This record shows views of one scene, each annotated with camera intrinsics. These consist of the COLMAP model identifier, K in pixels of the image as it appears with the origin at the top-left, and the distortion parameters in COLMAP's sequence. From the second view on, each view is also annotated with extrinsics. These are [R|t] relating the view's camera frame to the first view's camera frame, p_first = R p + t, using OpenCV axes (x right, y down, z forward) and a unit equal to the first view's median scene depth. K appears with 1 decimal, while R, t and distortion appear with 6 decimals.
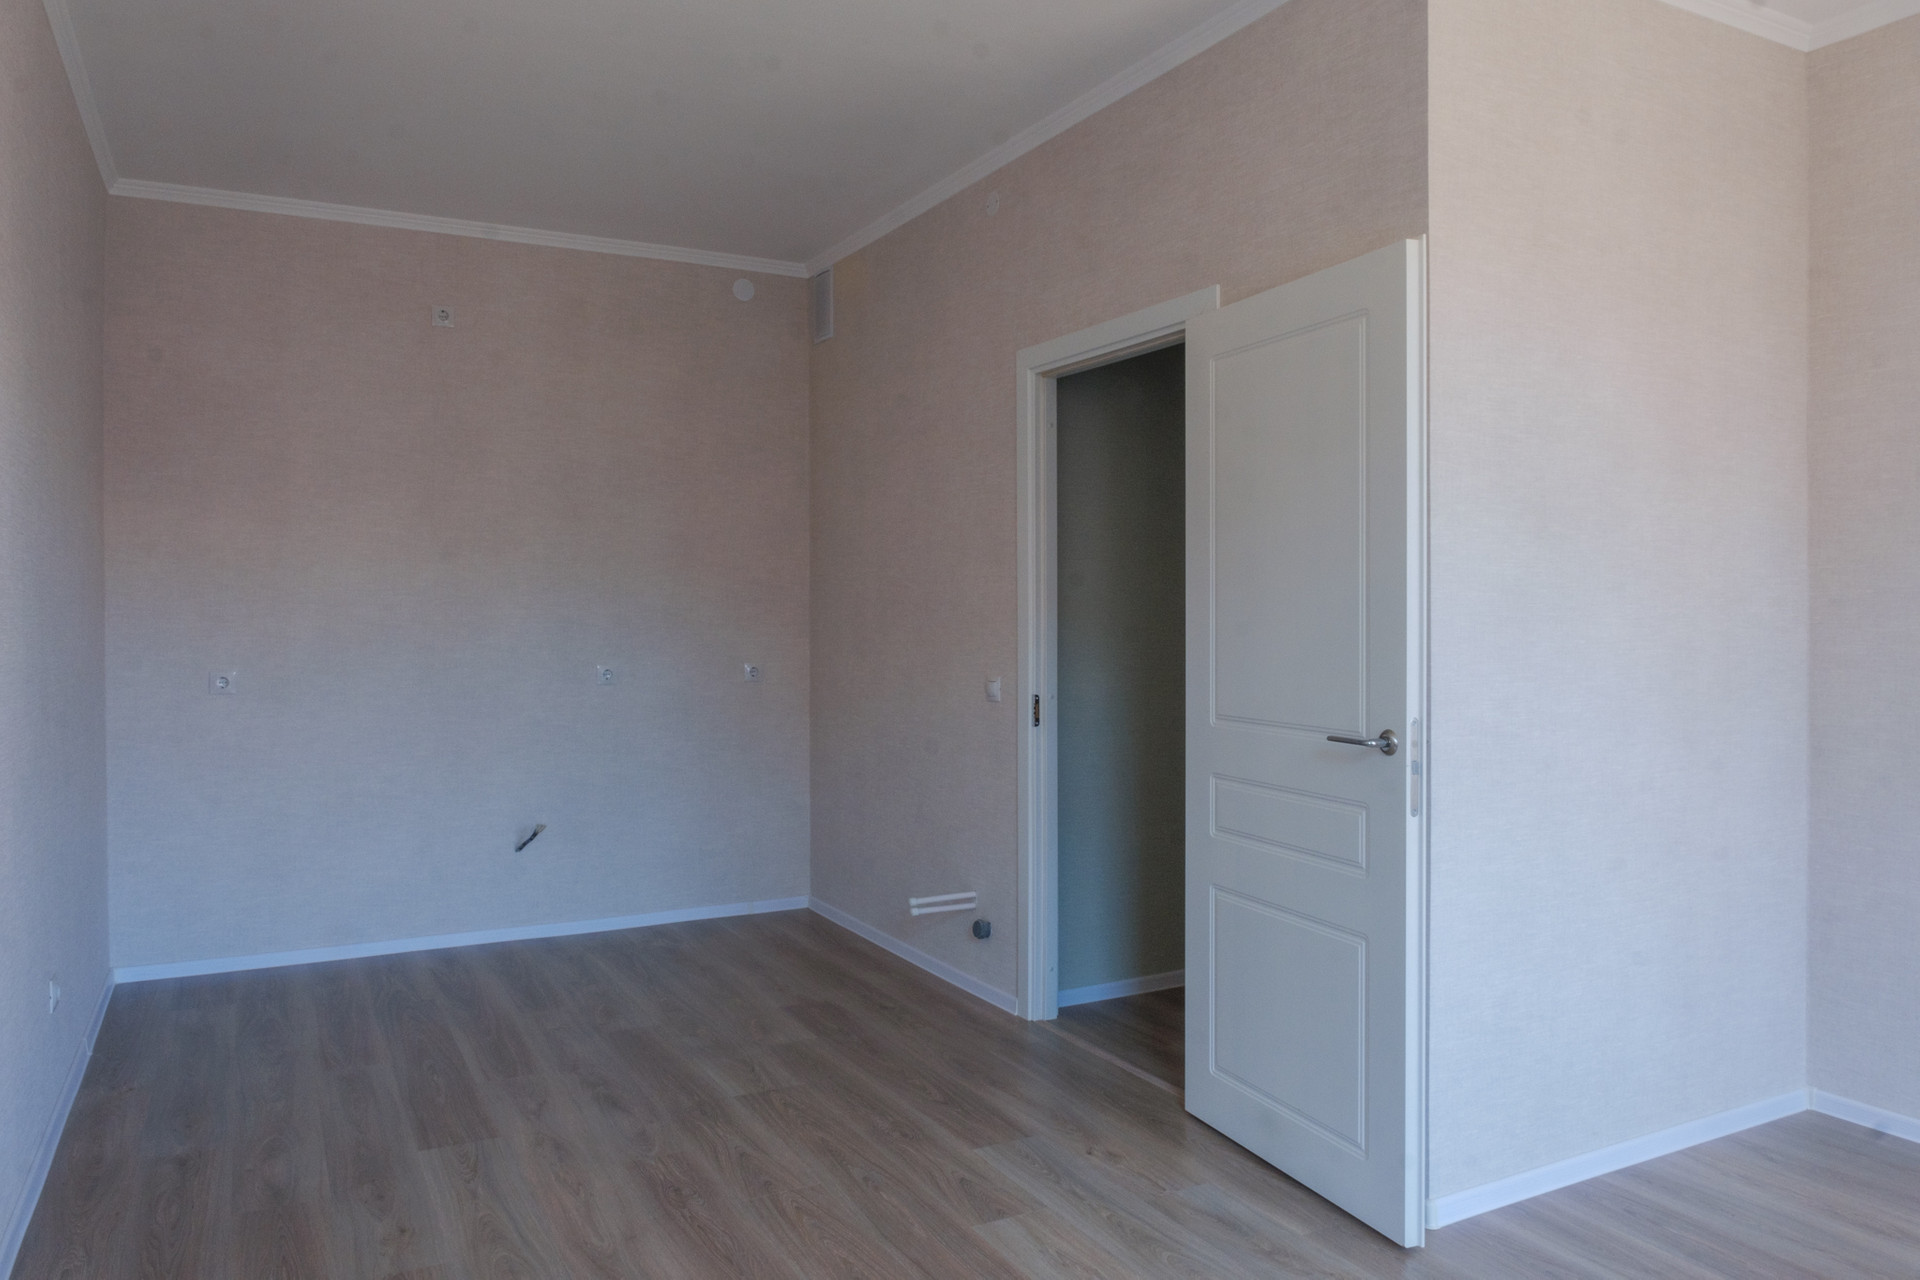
lens RADIAL K [[1340.4, 0, 886.1], [0, 1340.4, 631.3], [0, 0, 1]] dist [-0.009057, 0.000093]
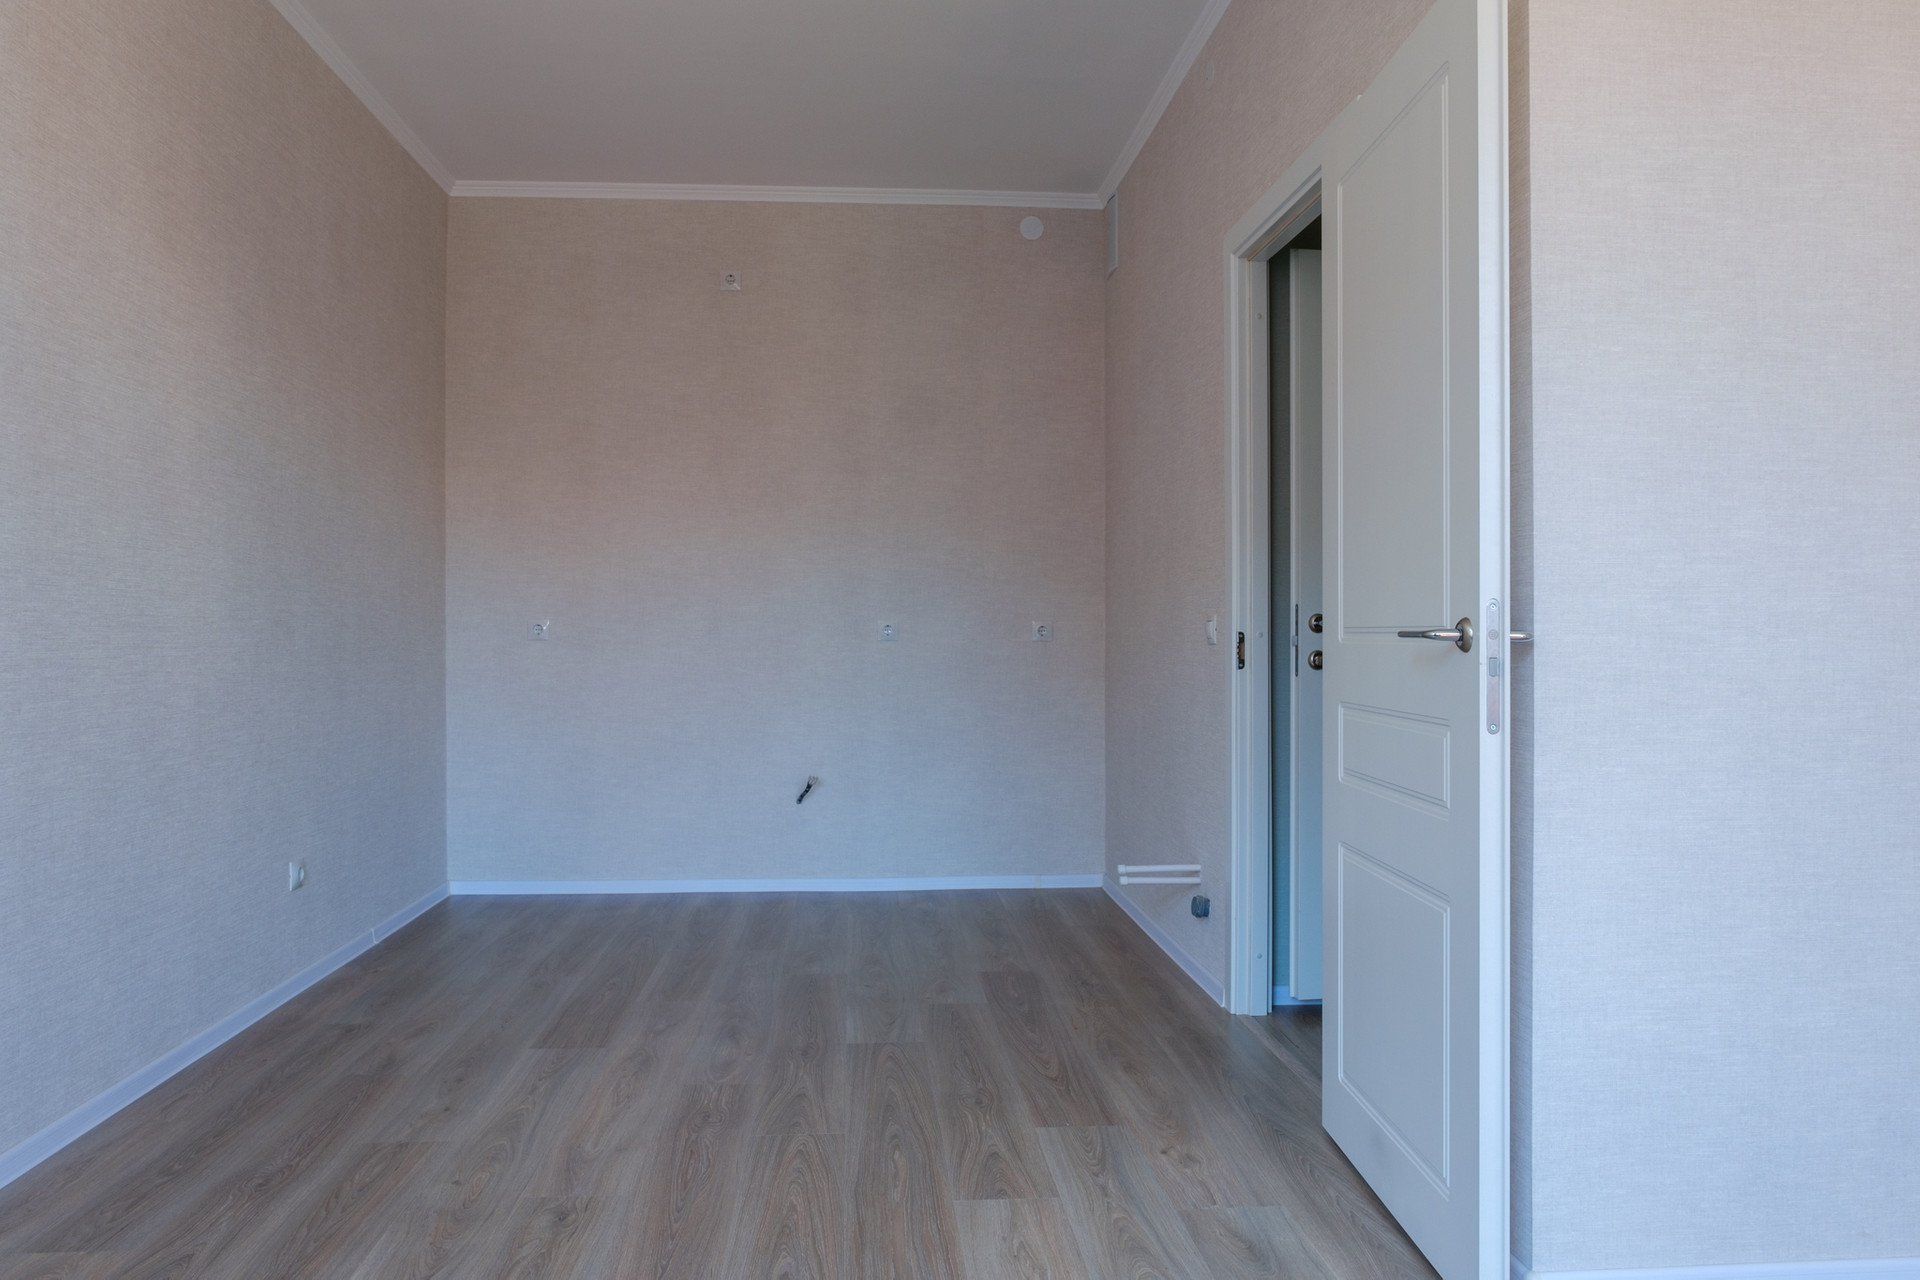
lens RADIAL K [[1340.4, 0, 886.1], [0, 1340.4, 631.3], [0, 0, 1]] dist [-0.009057, 0.000093]
pose [[0.915796, 0.005479, -0.401606, 0.261327], [-0.012208, 0.999825, -0.014198, 0.065763], [0.401458, 0.017905, 0.915702, 0.134515]]
